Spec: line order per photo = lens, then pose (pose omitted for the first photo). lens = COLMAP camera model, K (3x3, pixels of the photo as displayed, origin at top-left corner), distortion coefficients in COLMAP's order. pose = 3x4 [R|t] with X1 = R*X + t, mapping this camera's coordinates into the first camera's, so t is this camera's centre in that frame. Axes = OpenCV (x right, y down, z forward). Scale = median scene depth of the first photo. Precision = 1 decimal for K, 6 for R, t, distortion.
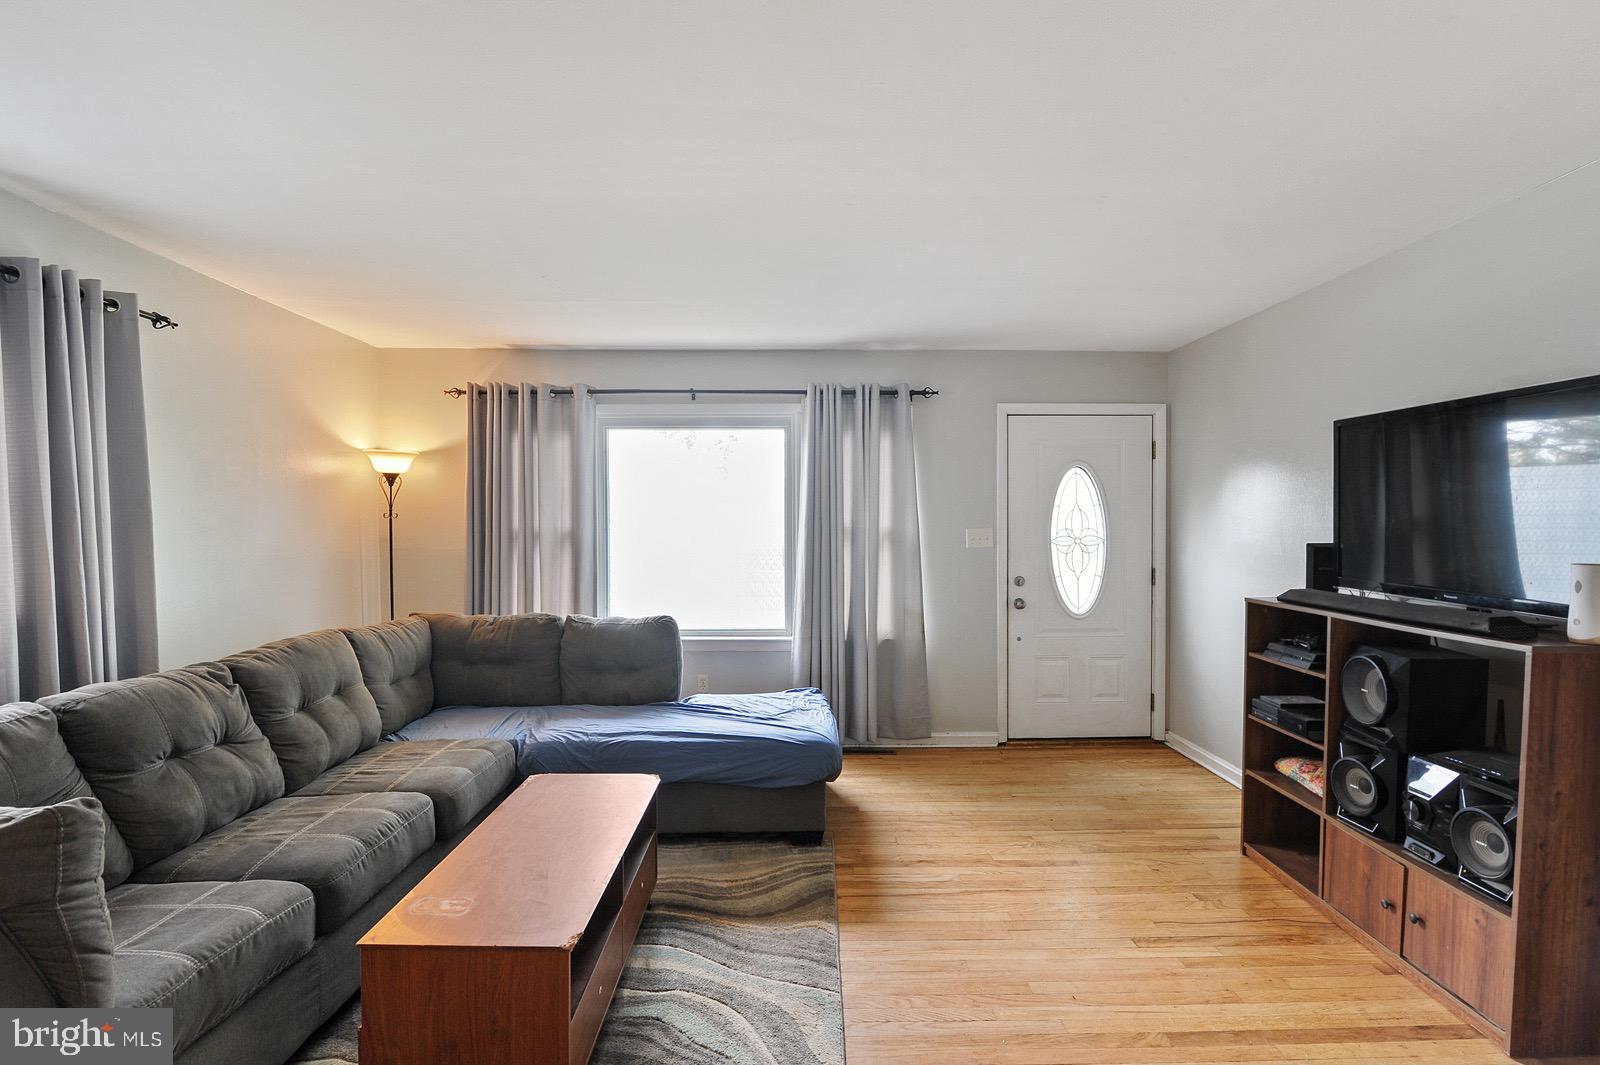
lens RADIAL K [[749.2, 0, 806.8], [0, 749.2, 537.3], [0, 0, 1]] dist [-0.019581, 0.001263]
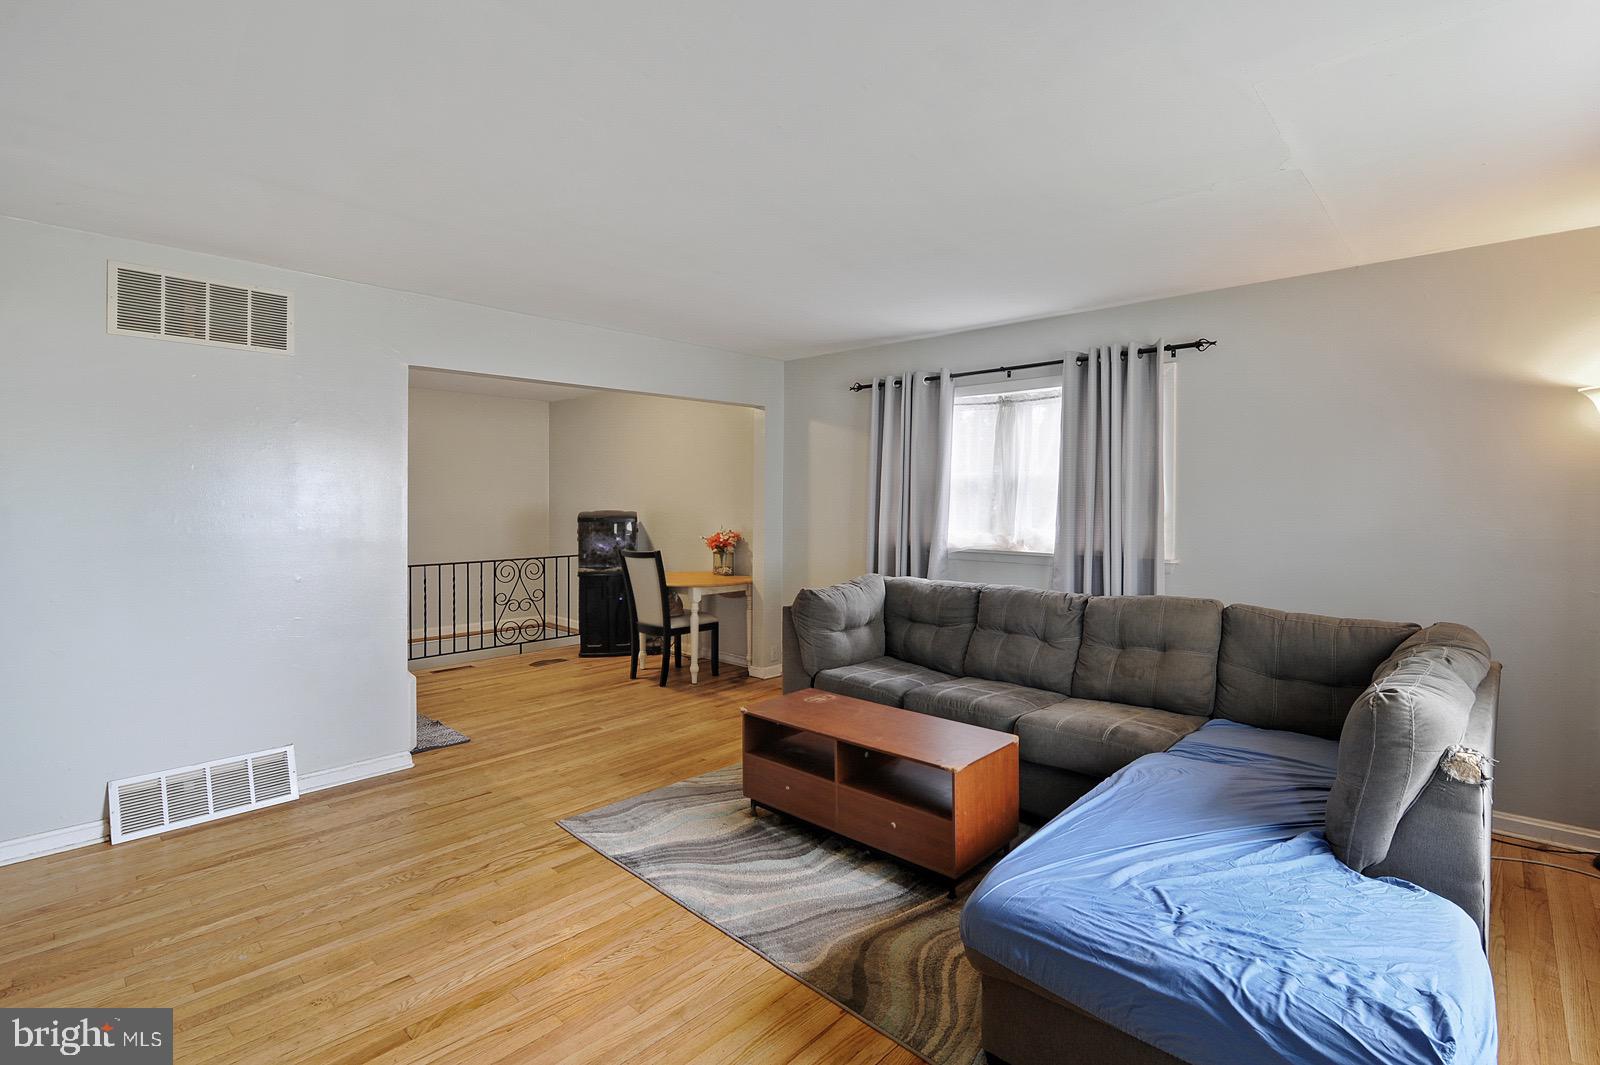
lens RADIAL K [[749.2, 0, 806.1], [0, 749.2, 523.7], [0, 0, 1]] dist [-0.019581, 0.001263]
pose [[-0.697713, 0.021526, -0.716054, 0.433287], [-0.014356, 0.998928, 0.044019, -0.018650], [0.716234, 0.040992, -0.696655, 1.094557]]
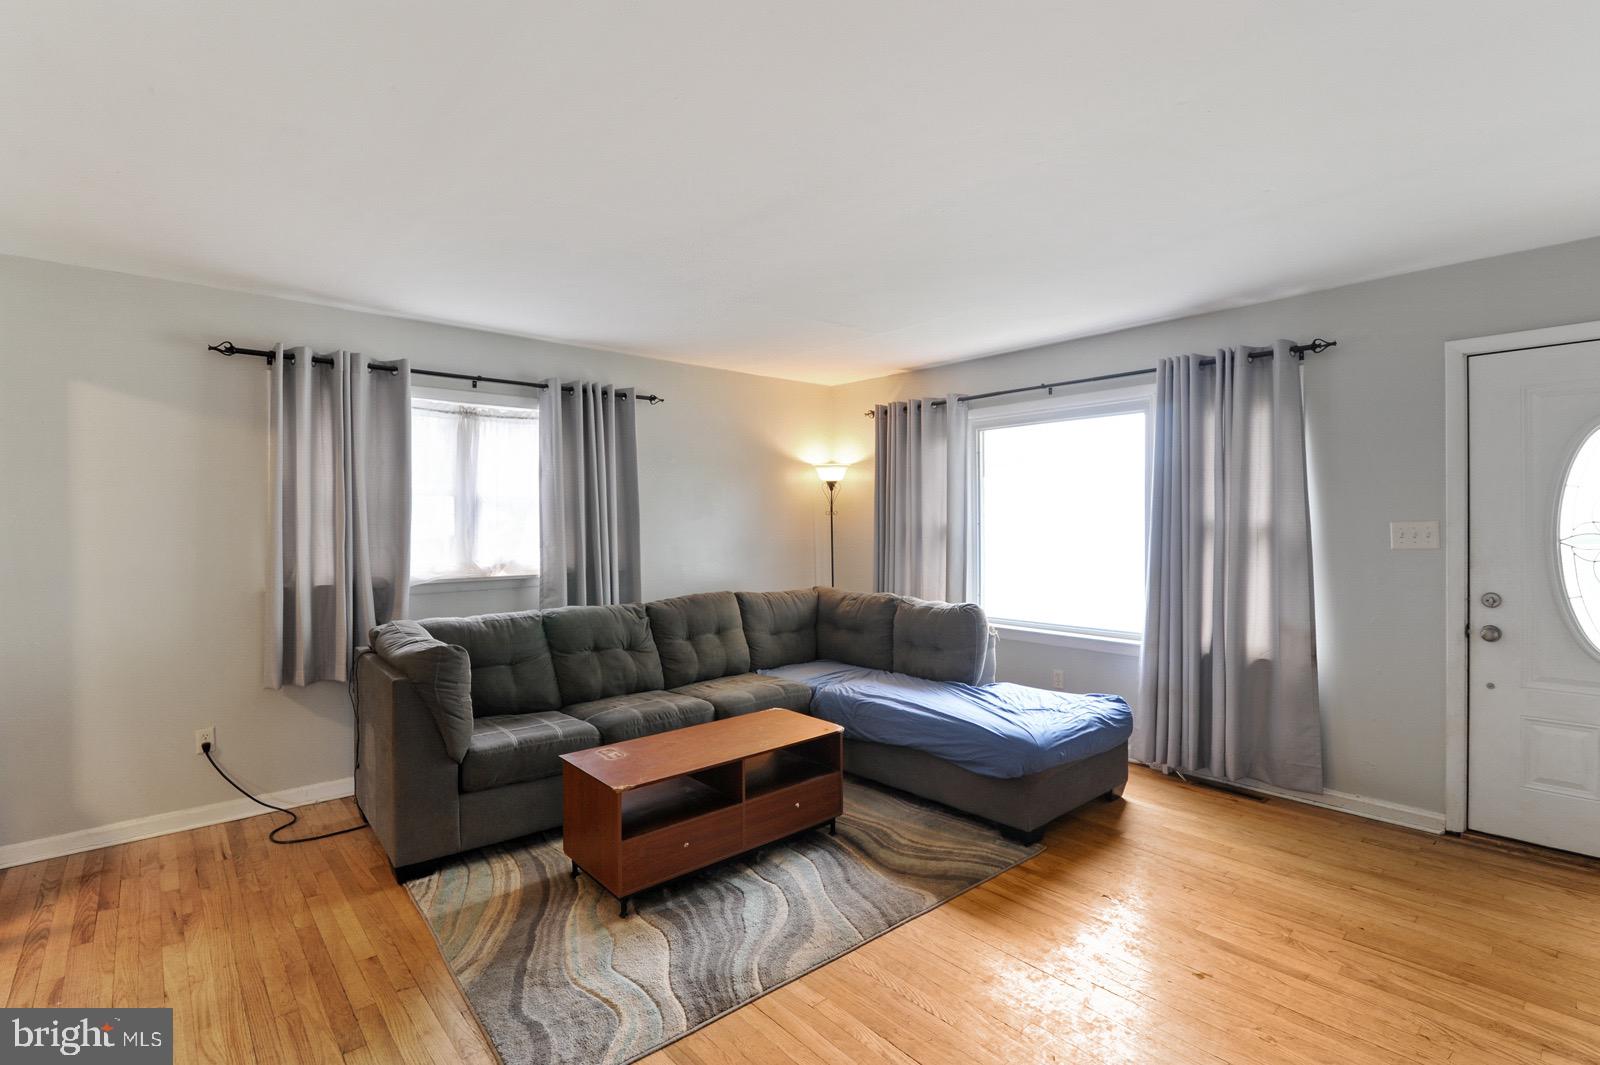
lens RADIAL K [[749.2, 0, 800.3], [0, 749.2, 528.3], [0, 0, 1]] dist [-0.019581, 0.001263]
pose [[0.643812, 0.004441, -0.765171, 0.492773], [-0.007862, 0.999969, -0.000811, -0.000762], [0.765143, 0.006538, 0.643827, 0.122057]]
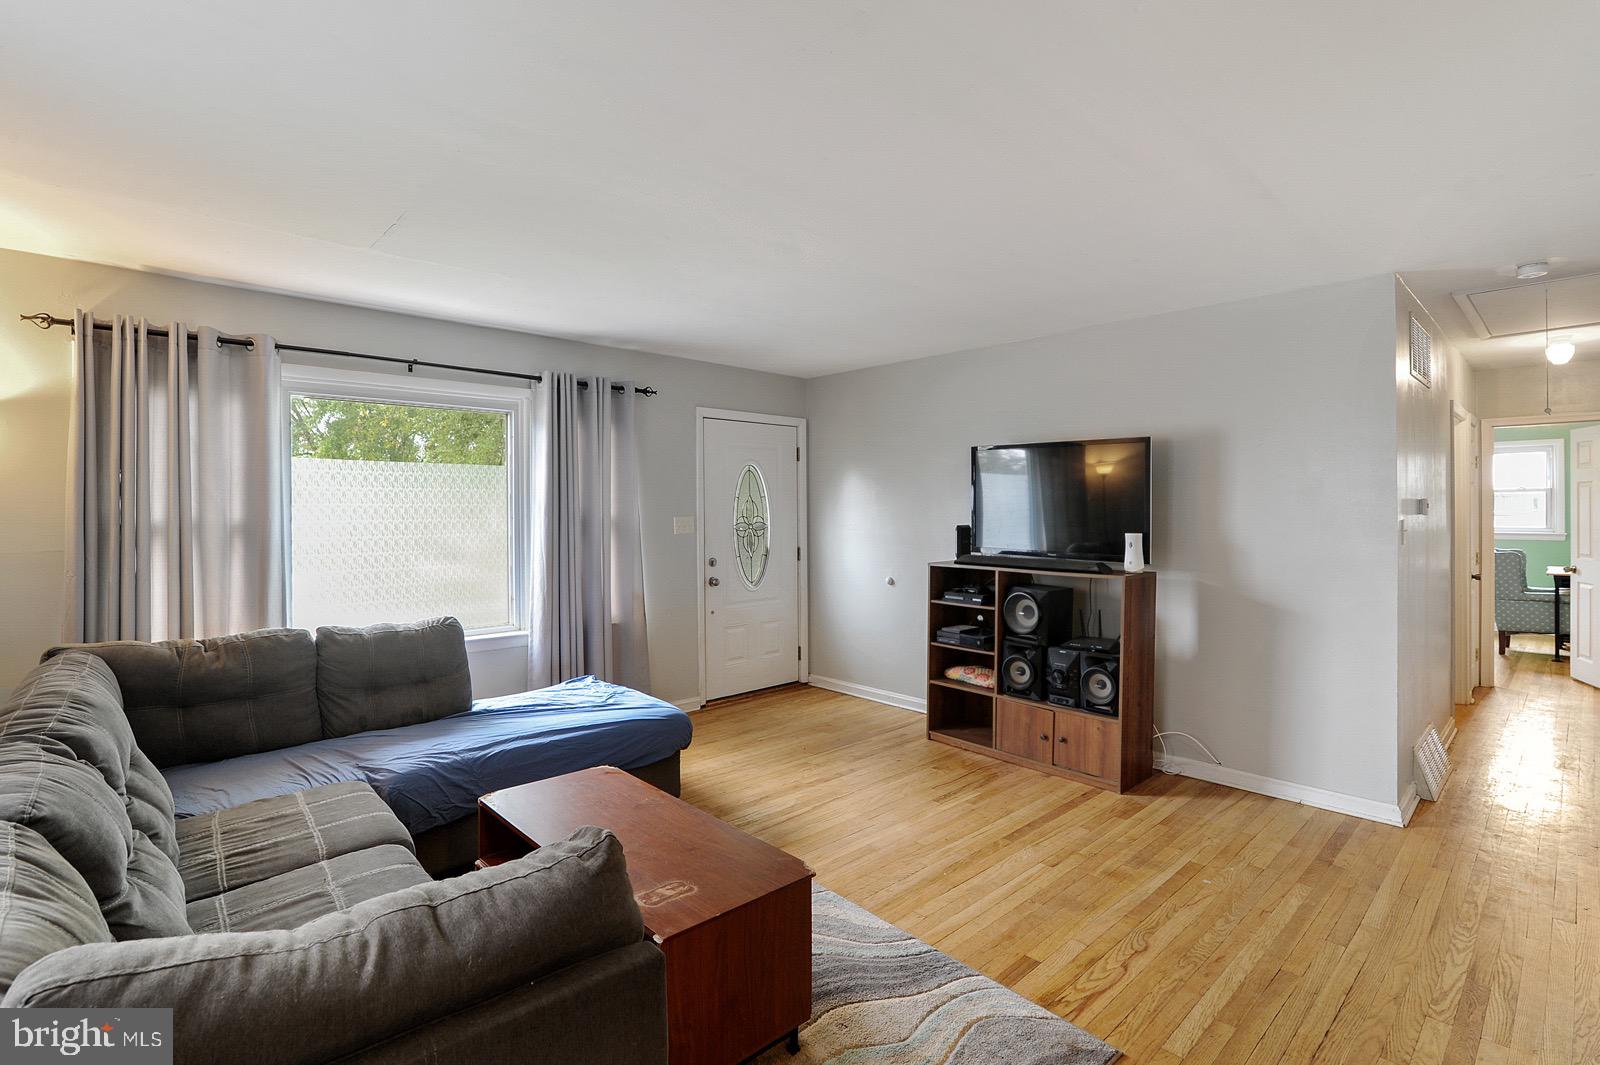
lens RADIAL K [[749.2, 0, 806.9], [0, 749.2, 517.4], [0, 0, 1]] dist [-0.019581, 0.001263]
pose [[0.740862, -0.005891, 0.671631, -0.485154], [0.013587, 0.999888, -0.006218, -0.002368], [-0.671520, 0.013732, 0.740859, 0.056074]]
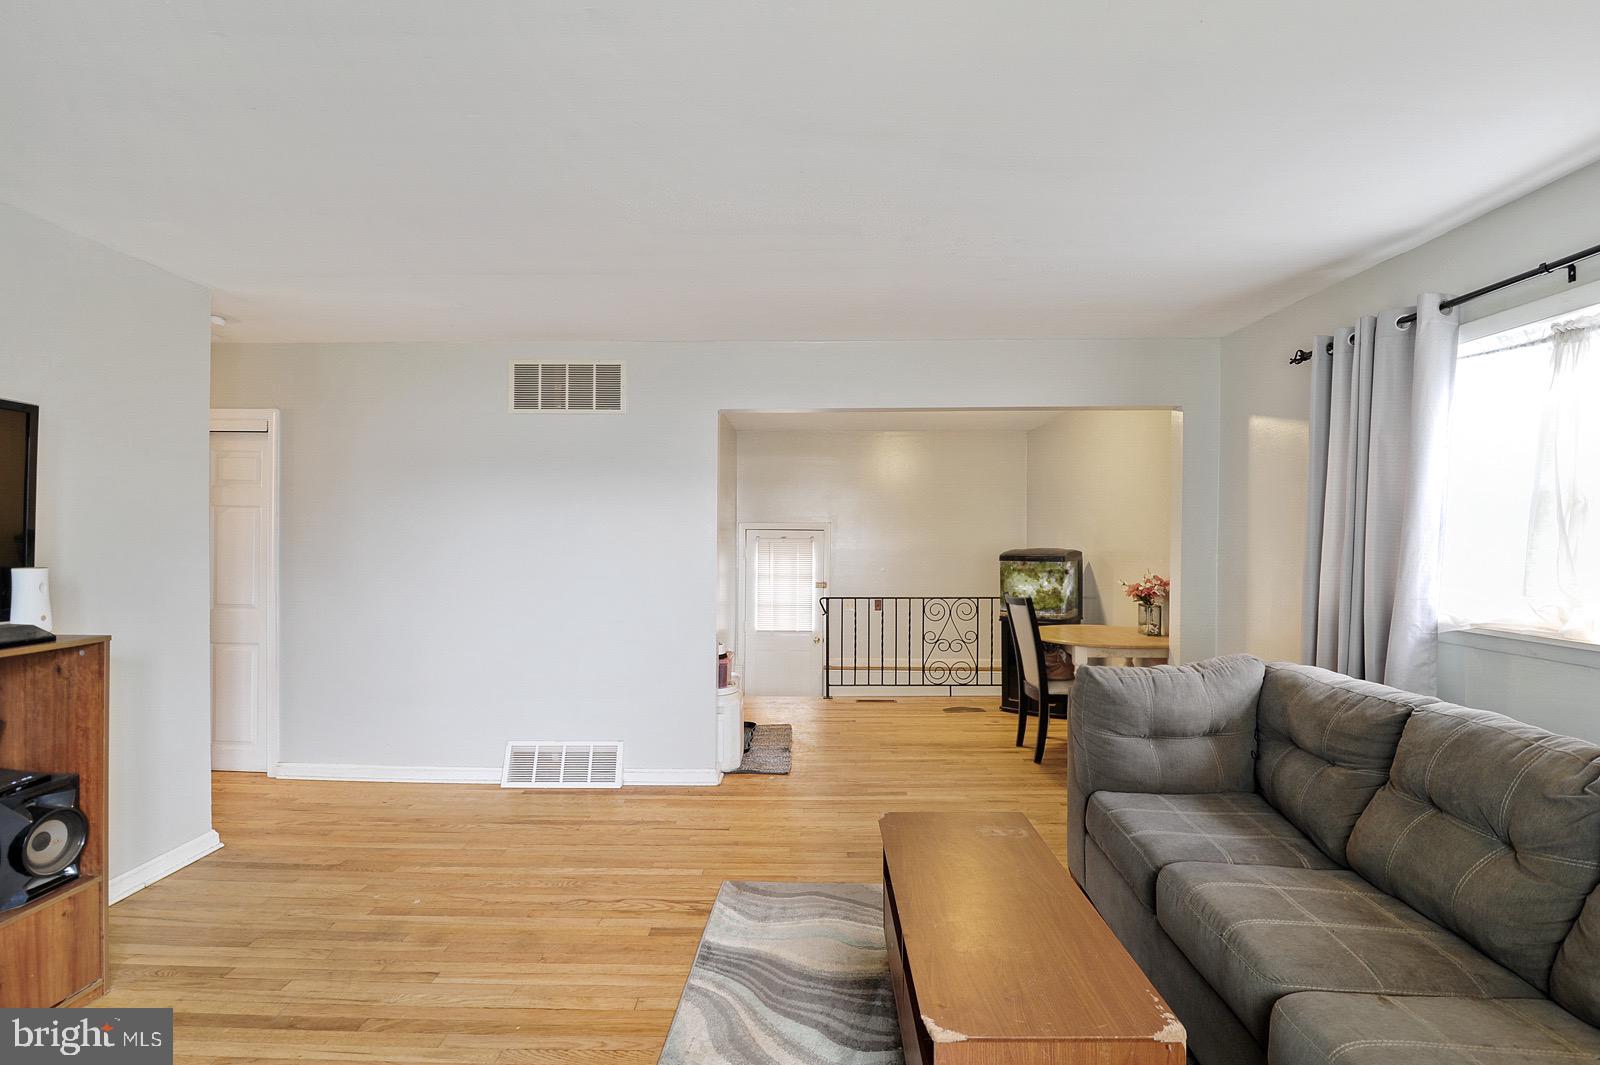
lens RADIAL K [[749.2, 0, 798.0], [0, 749.2, 548.0], [0, 0, 1]] dist [-0.019581, 0.001263]
pose [[-0.999126, -0.002087, 0.041757, -0.092154], [-0.000658, 0.999415, 0.034204, -0.017066], [-0.041804, 0.034147, -0.998542, 1.085613]]
